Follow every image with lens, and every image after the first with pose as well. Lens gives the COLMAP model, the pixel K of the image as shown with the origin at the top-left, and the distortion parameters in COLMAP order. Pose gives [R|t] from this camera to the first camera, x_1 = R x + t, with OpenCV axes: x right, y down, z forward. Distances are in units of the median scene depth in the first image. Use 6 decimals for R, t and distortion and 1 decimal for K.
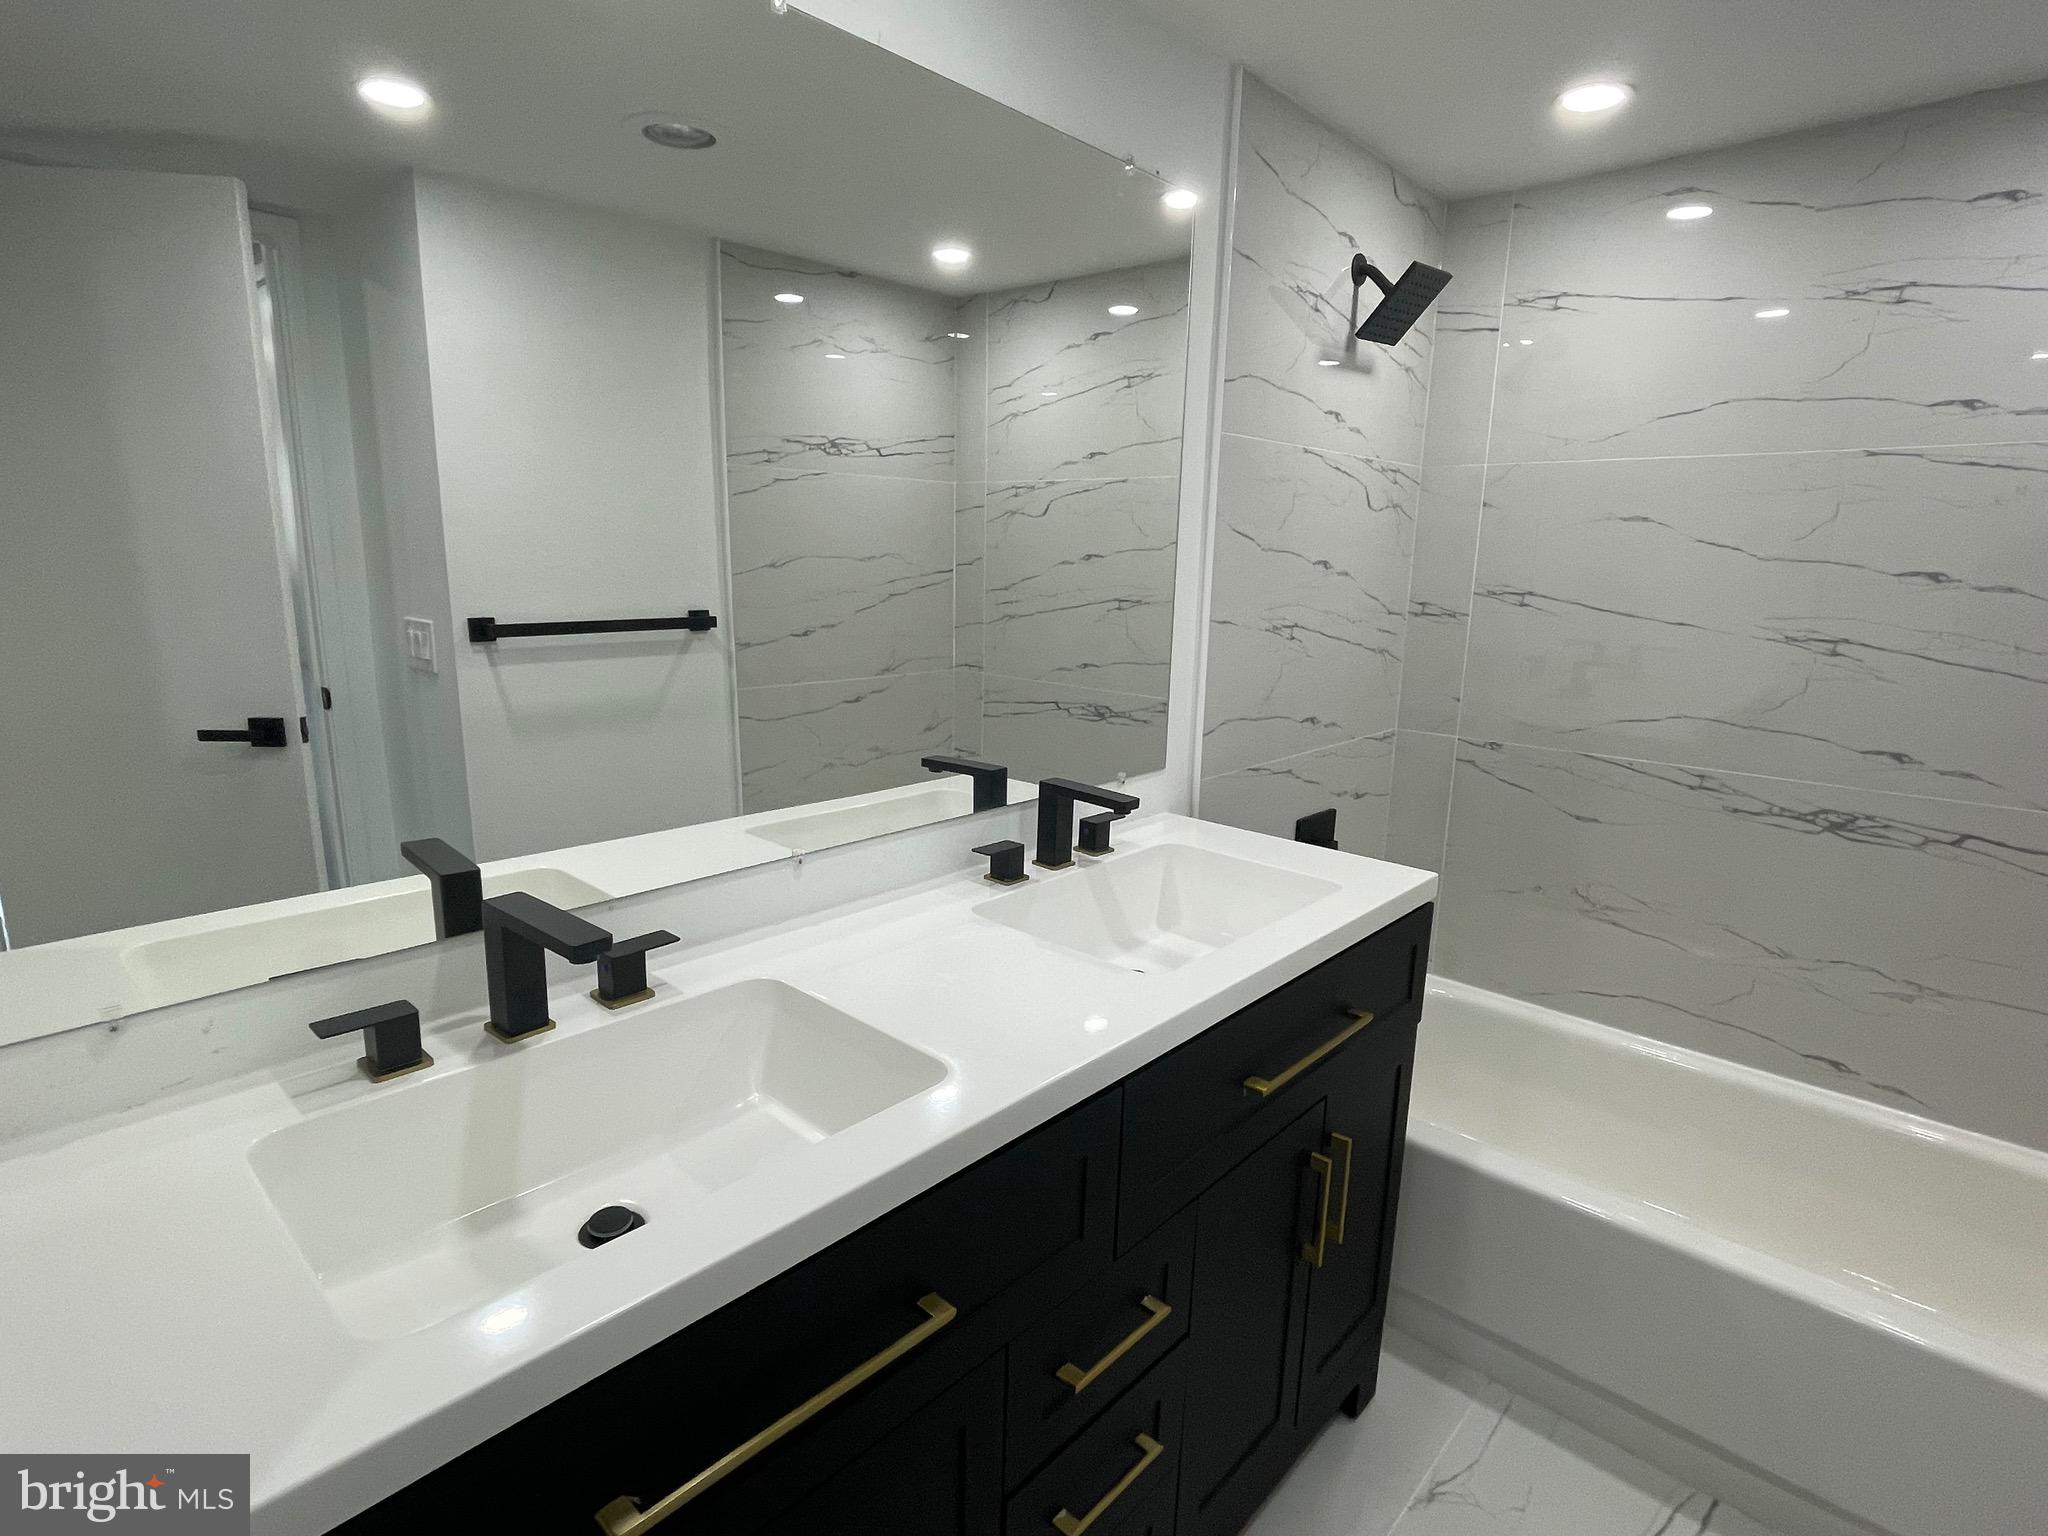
lens RADIAL K [[1025.3, 0, 1016.8], [0, 1025.3, 756.5], [0, 0, 1]] dist [-0.007603, 0.003852]
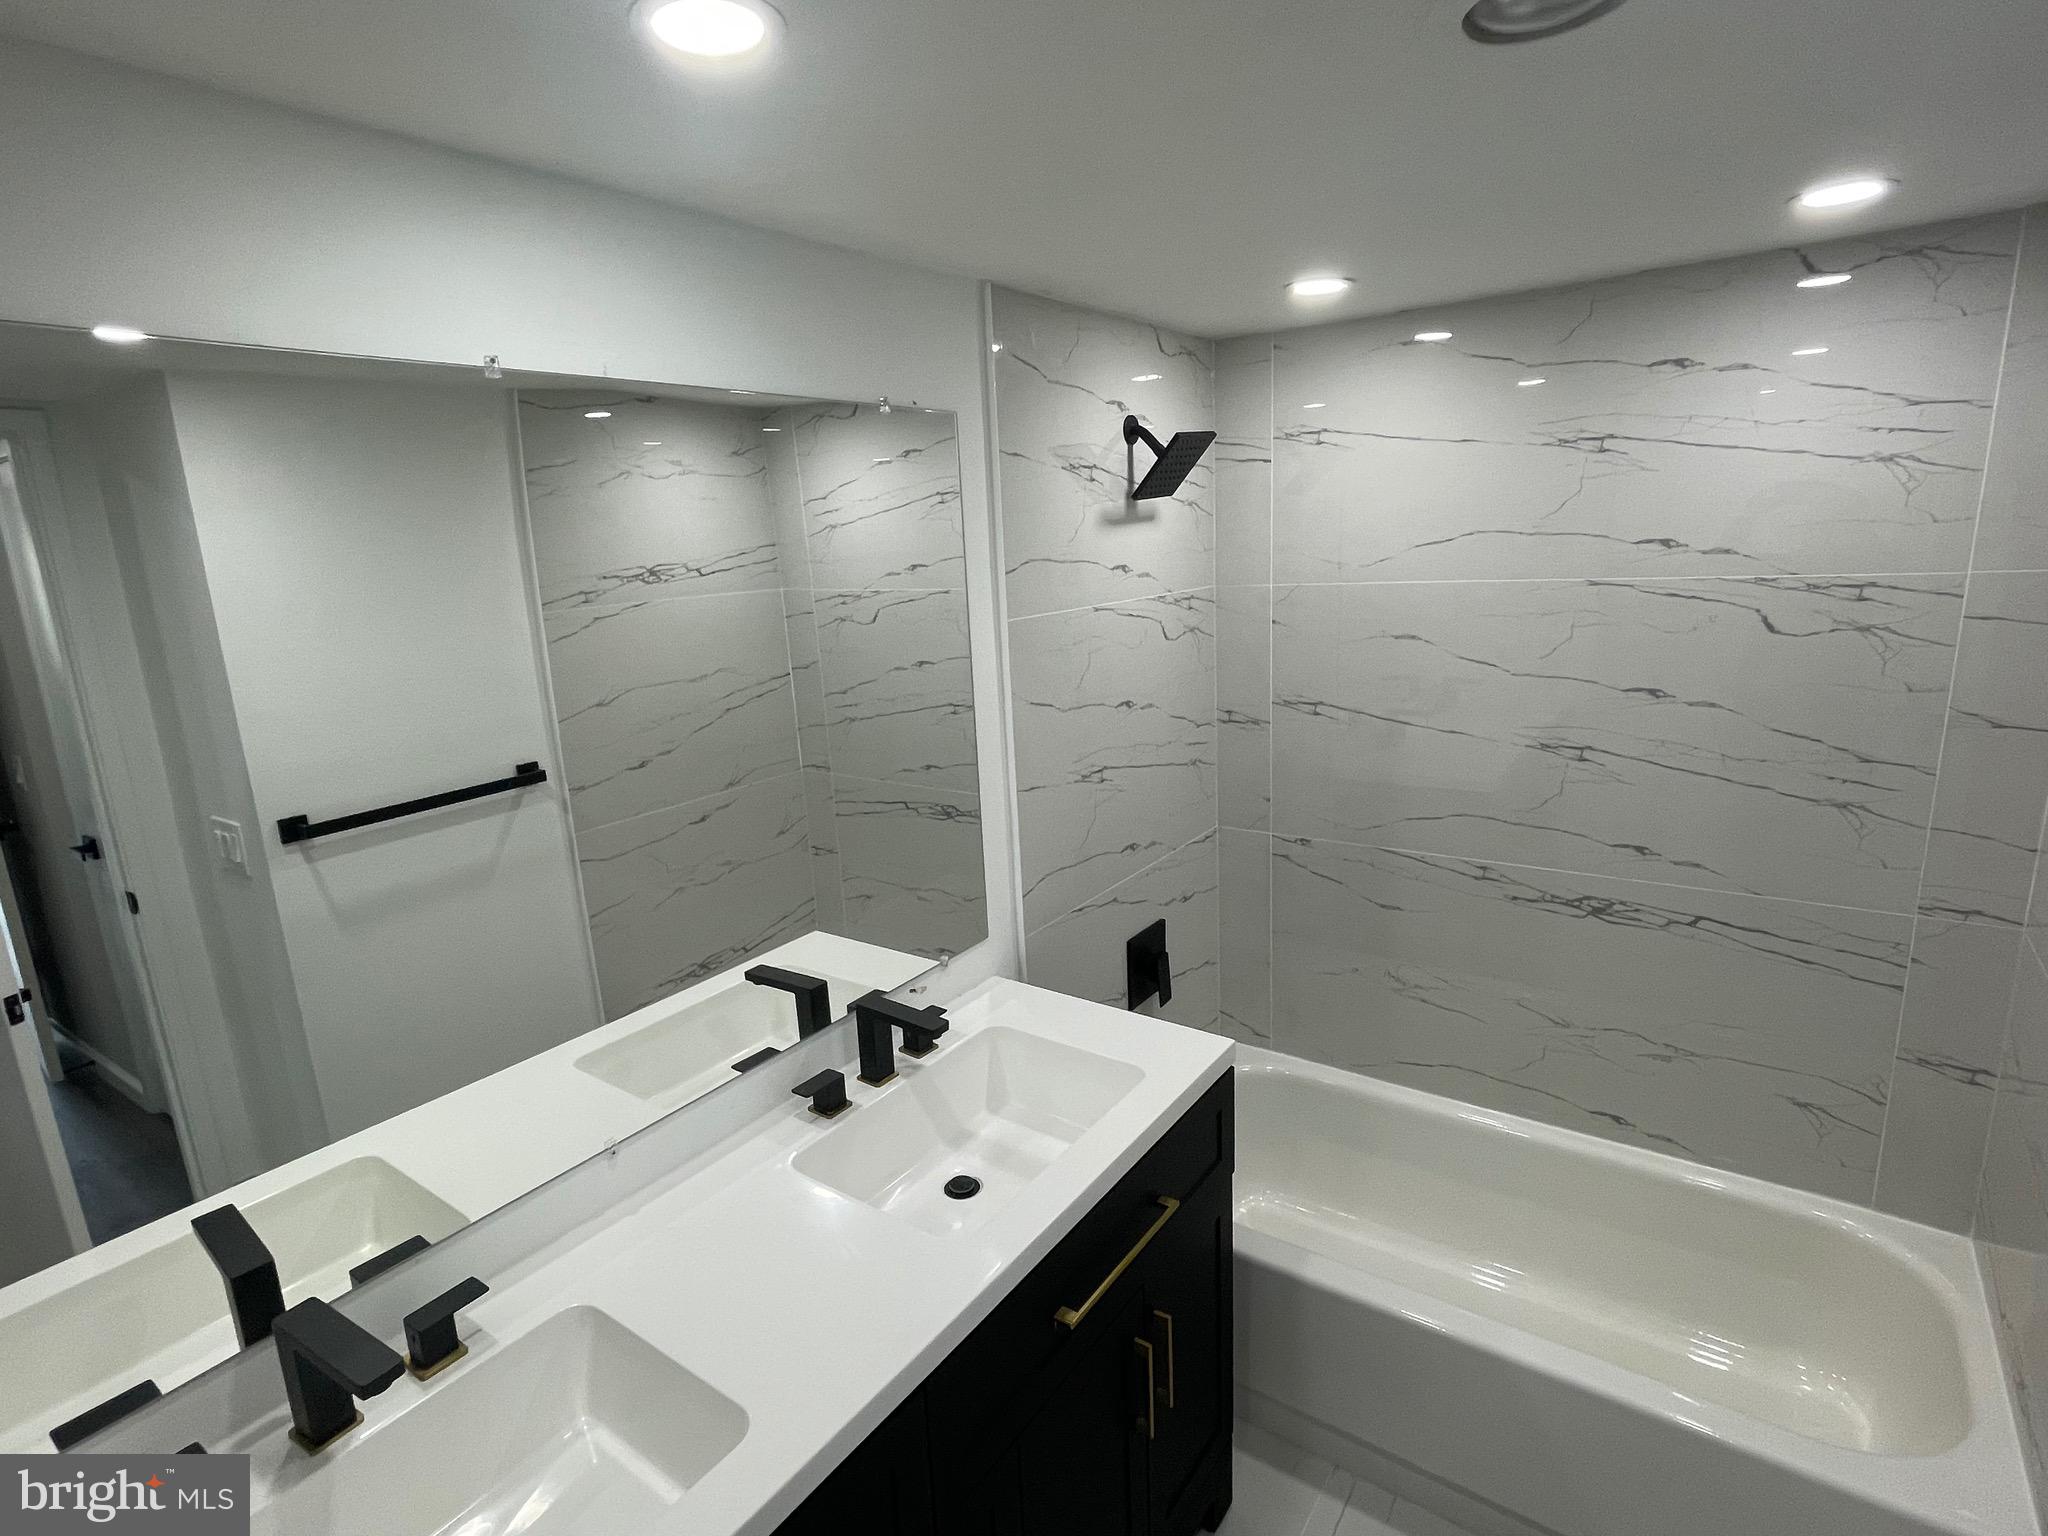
lens RADIAL K [[1025.3, 0, 1000.6], [0, 1025.3, 767.5], [0, 0, 1]] dist [-0.007603, 0.003852]
pose [[0.990695, -0.095304, 0.097164, 0.066211], [0.094413, 0.995438, 0.013731, -0.158467], [-0.098029, -0.004430, 0.995174, -0.039486]]
